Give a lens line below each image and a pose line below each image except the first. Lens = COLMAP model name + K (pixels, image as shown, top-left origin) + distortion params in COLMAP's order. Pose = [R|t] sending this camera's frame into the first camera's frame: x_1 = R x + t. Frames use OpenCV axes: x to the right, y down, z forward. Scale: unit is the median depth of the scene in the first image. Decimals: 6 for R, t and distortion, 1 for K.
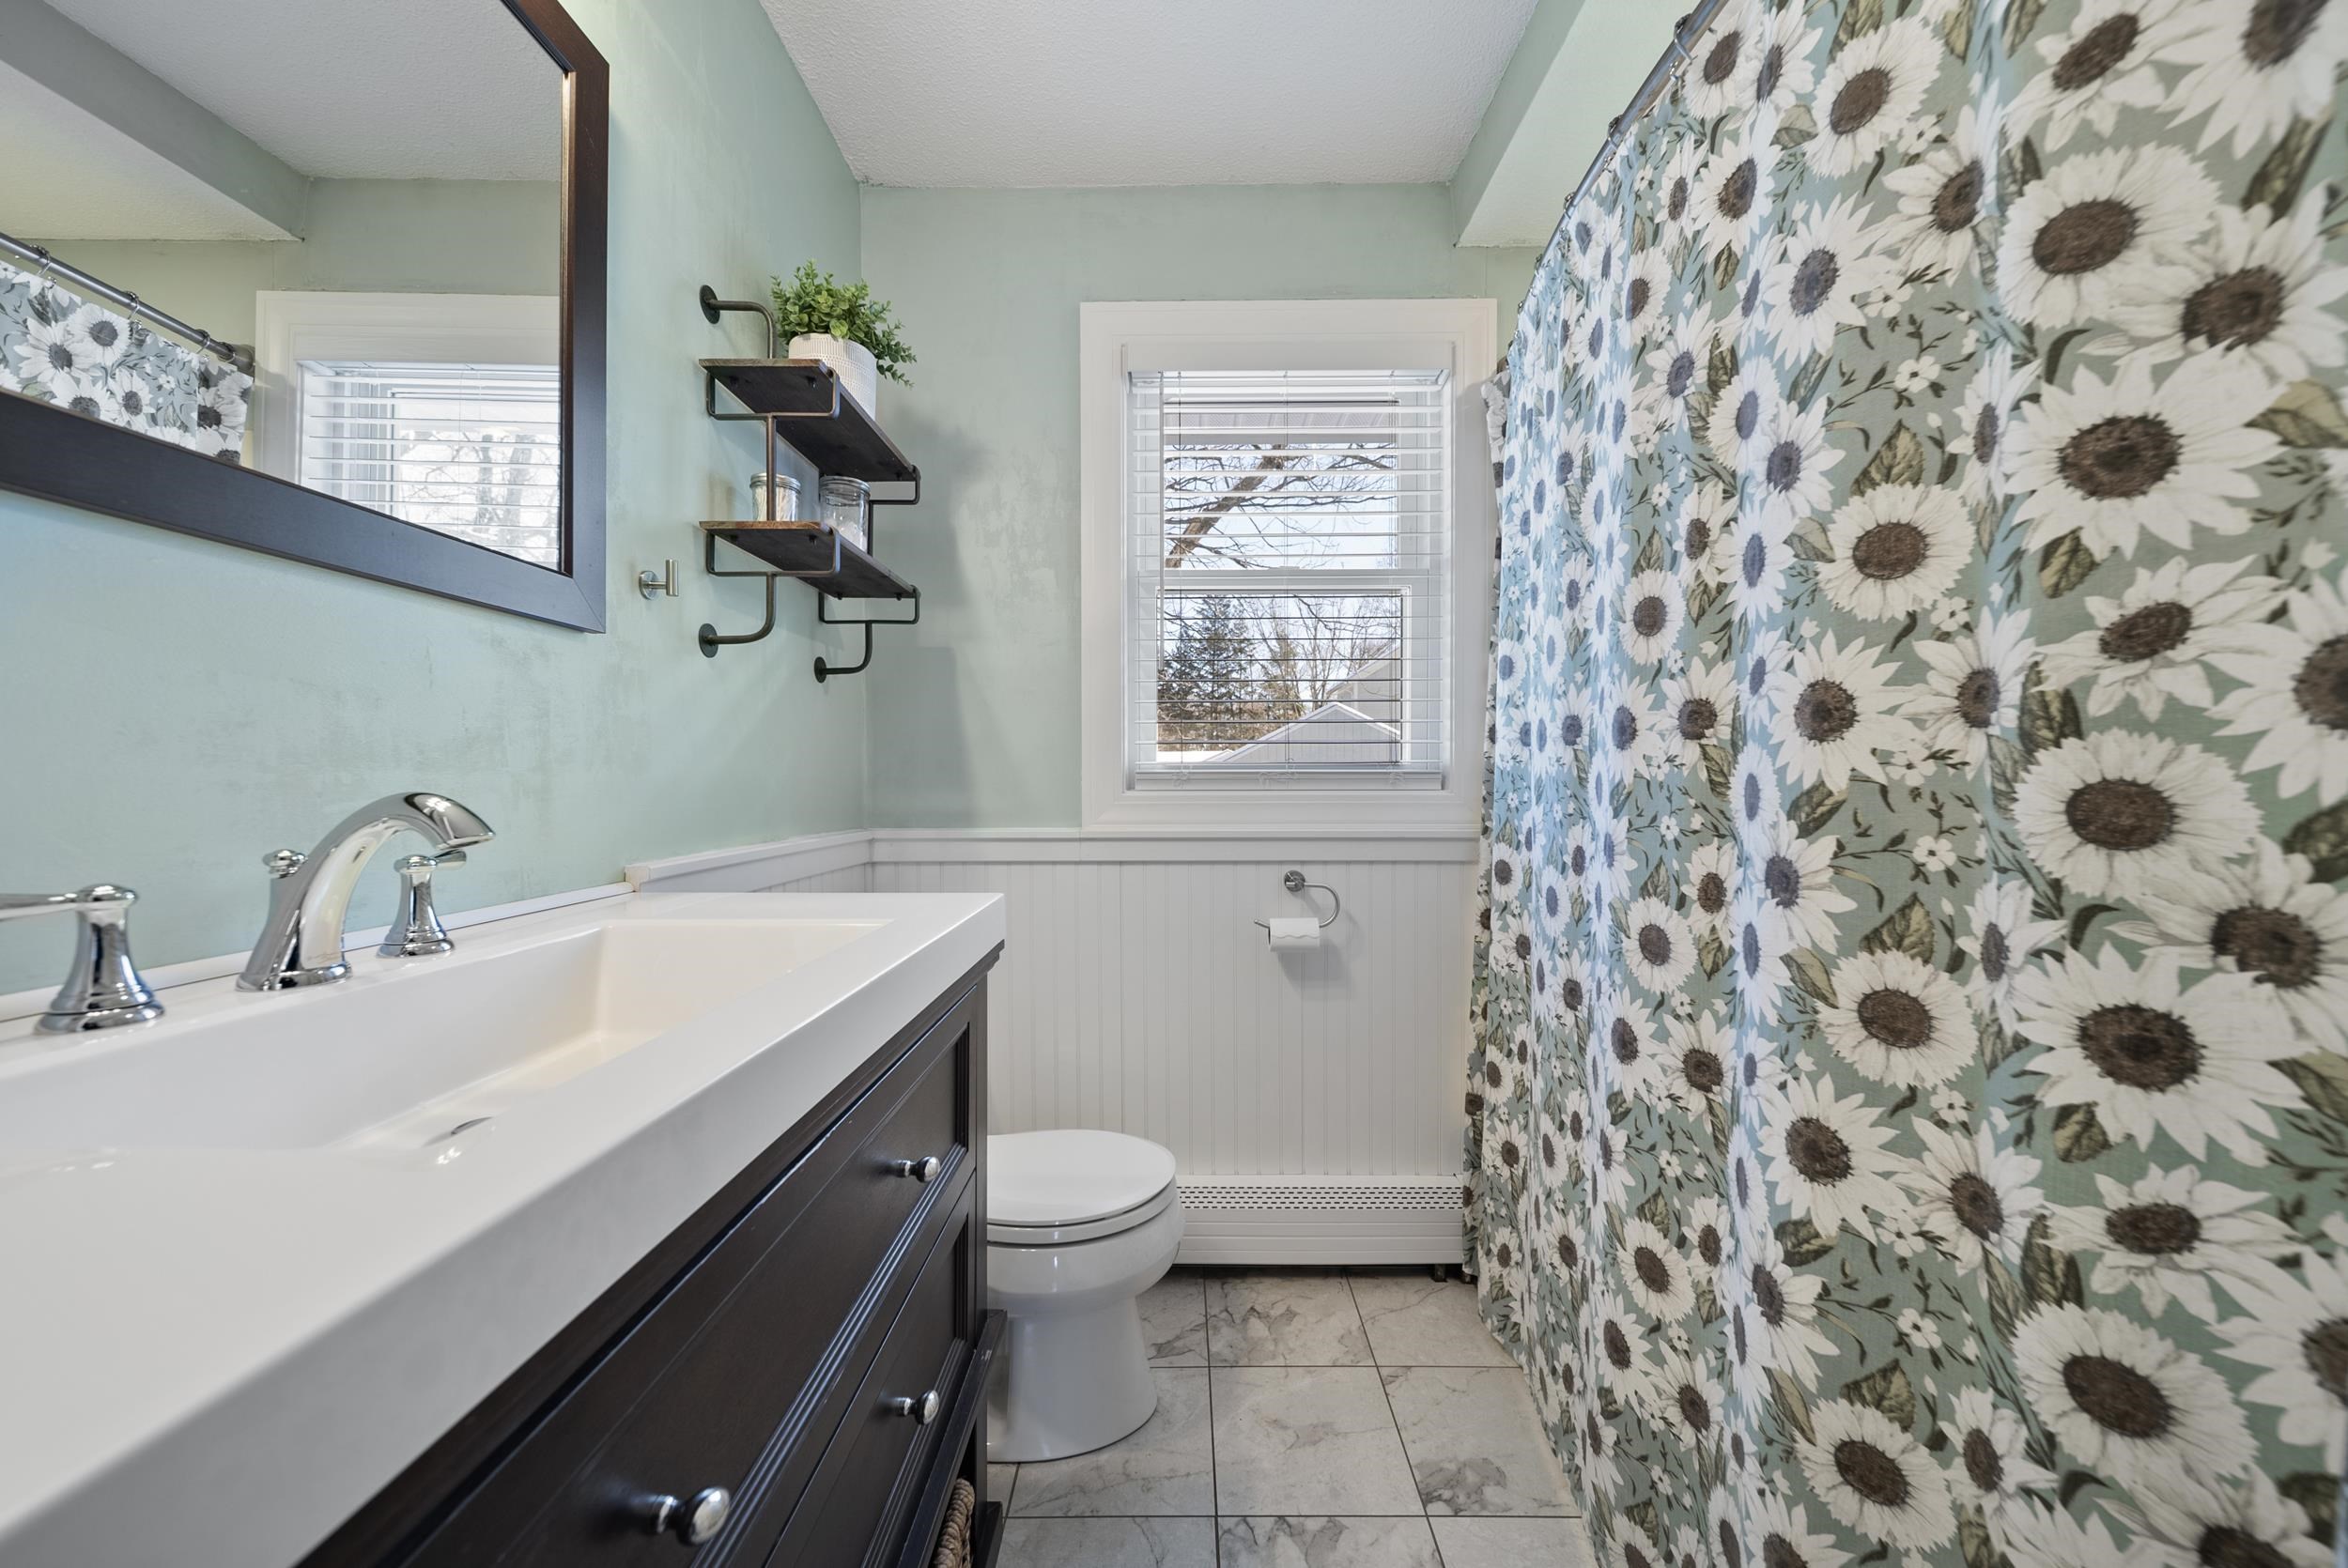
lens RADIAL K [[831.7, 0, 1169.4], [0, 831.7, 782.6], [0, 0, 1]] dist [-0.000562, -0.001134]
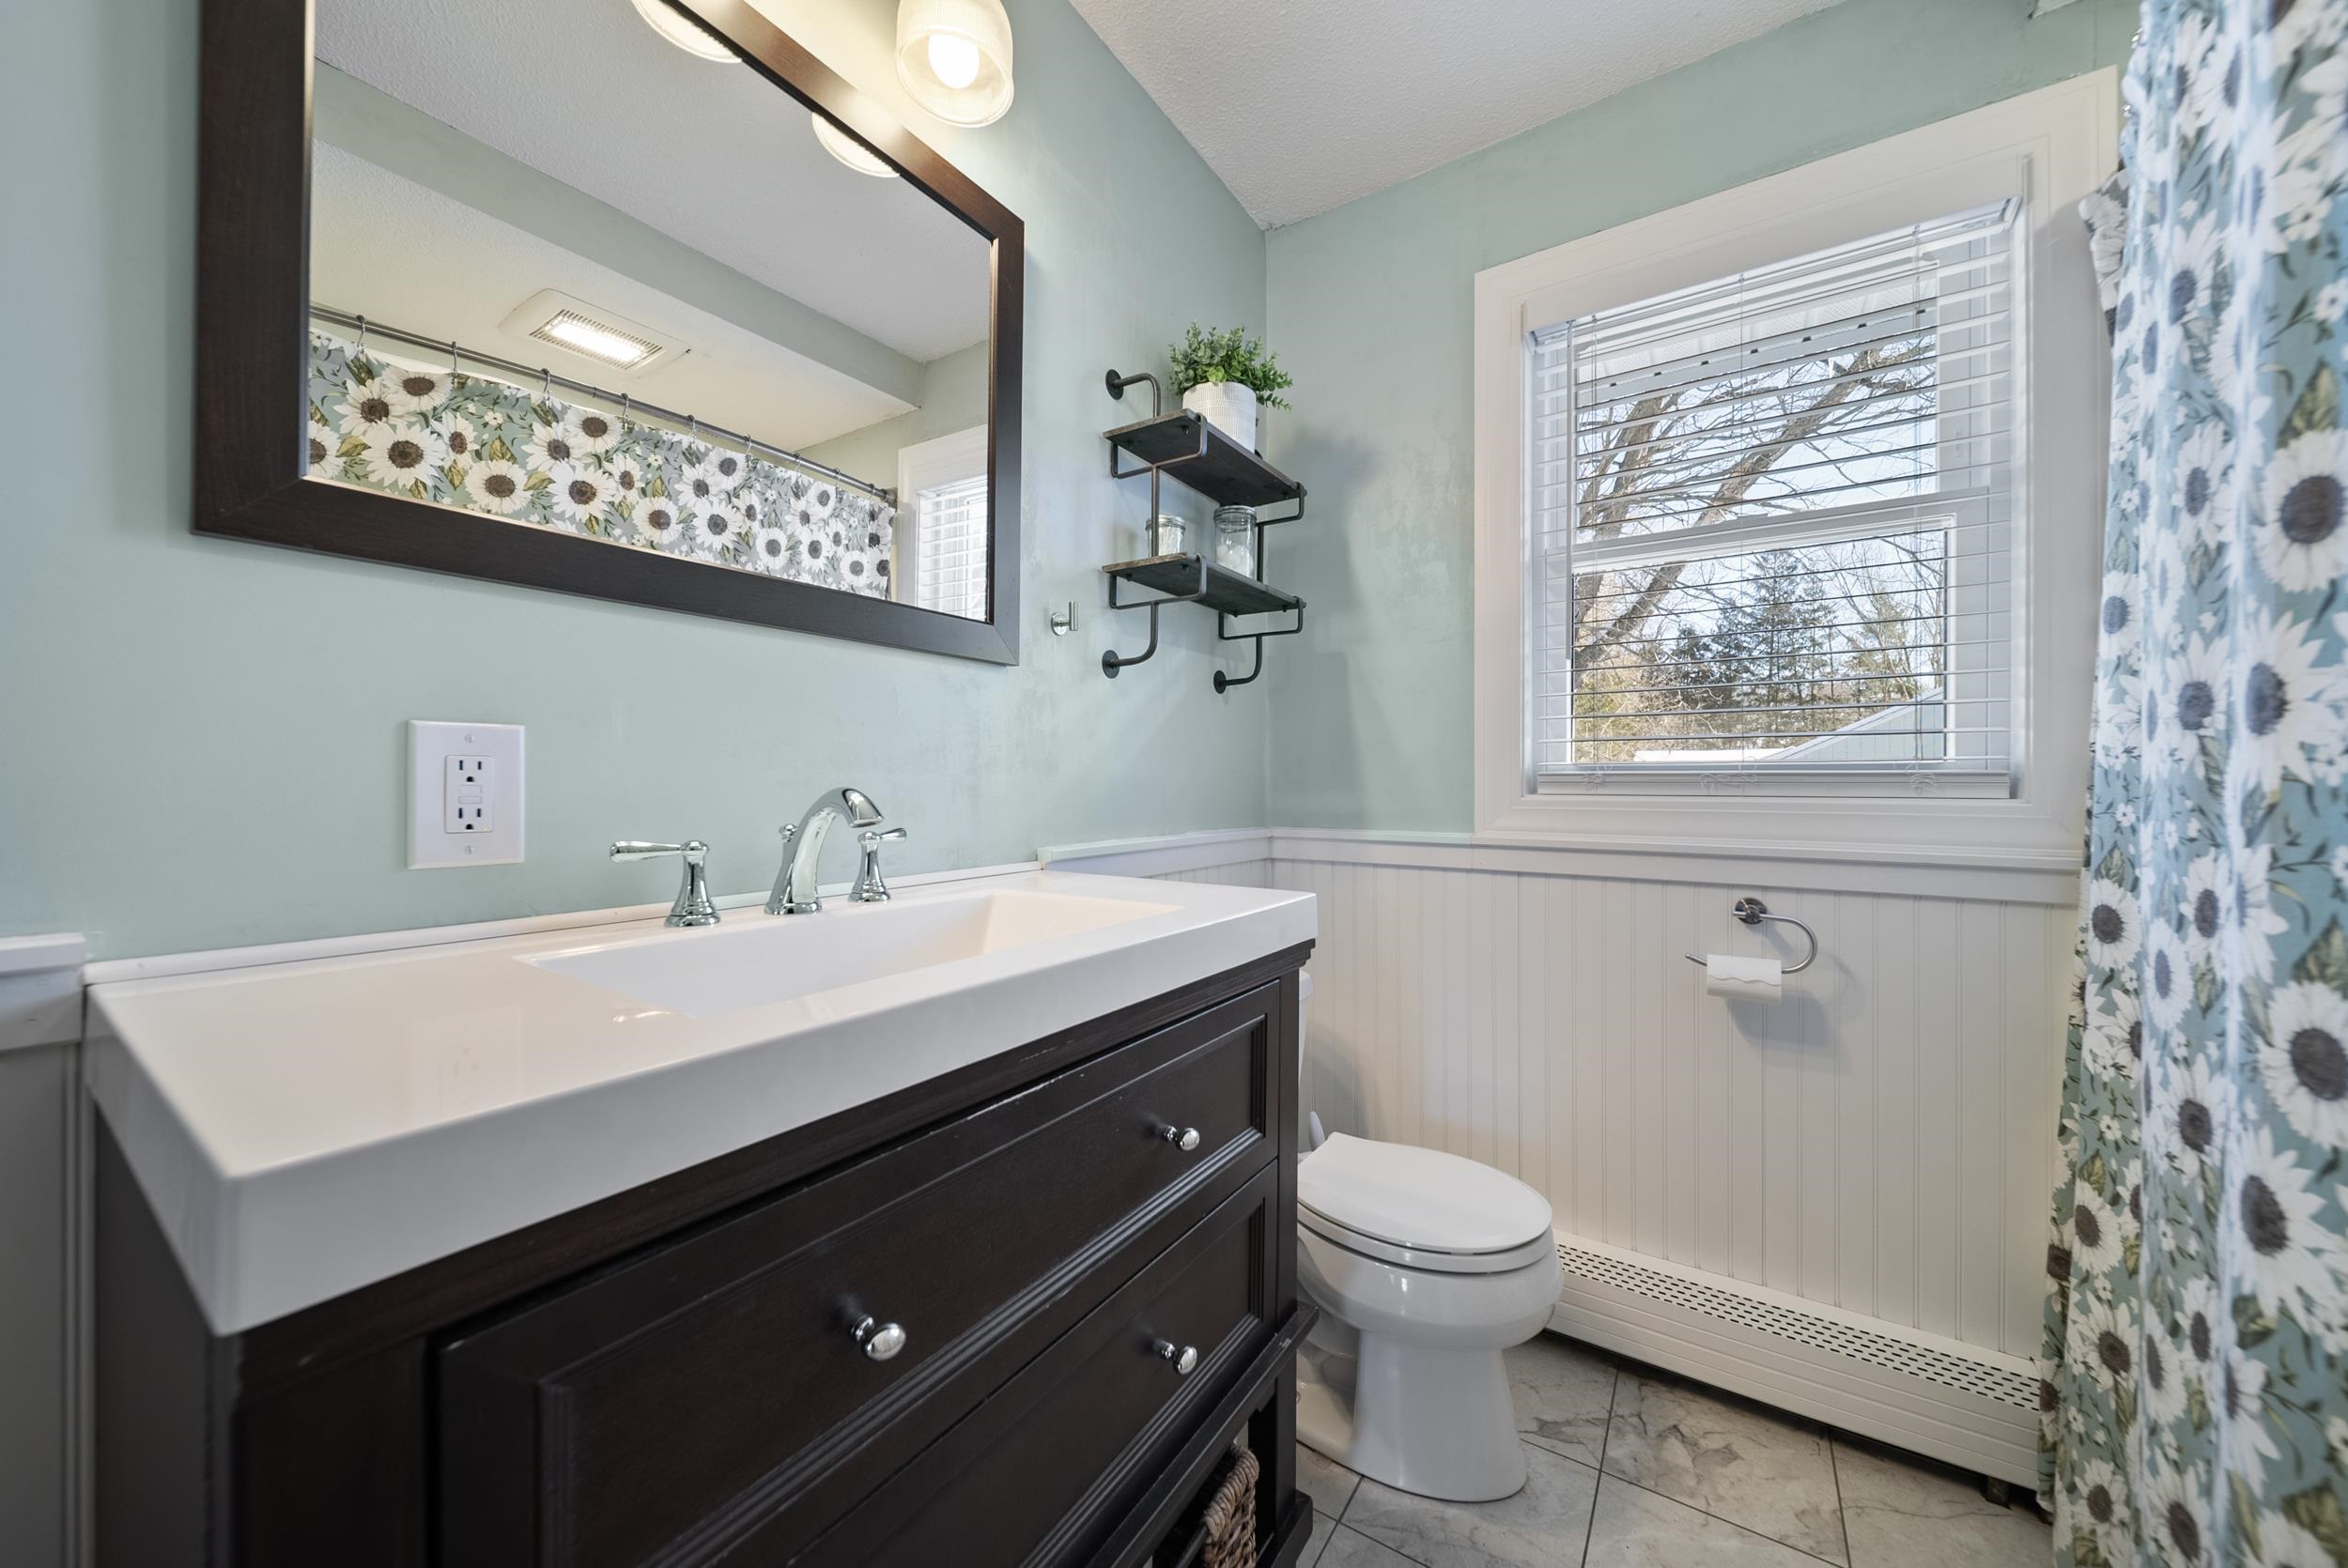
lens RADIAL K [[831.7, 0, 1169.4], [0, 831.7, 777.6], [0, 0, 1]] dist [-0.000562, -0.001134]
pose [[0.835388, 0.000801, -0.549660, 0.144993], [-0.005834, 0.999956, -0.007409, 0.000645], [0.549630, 0.009396, 0.835356, 0.038150]]
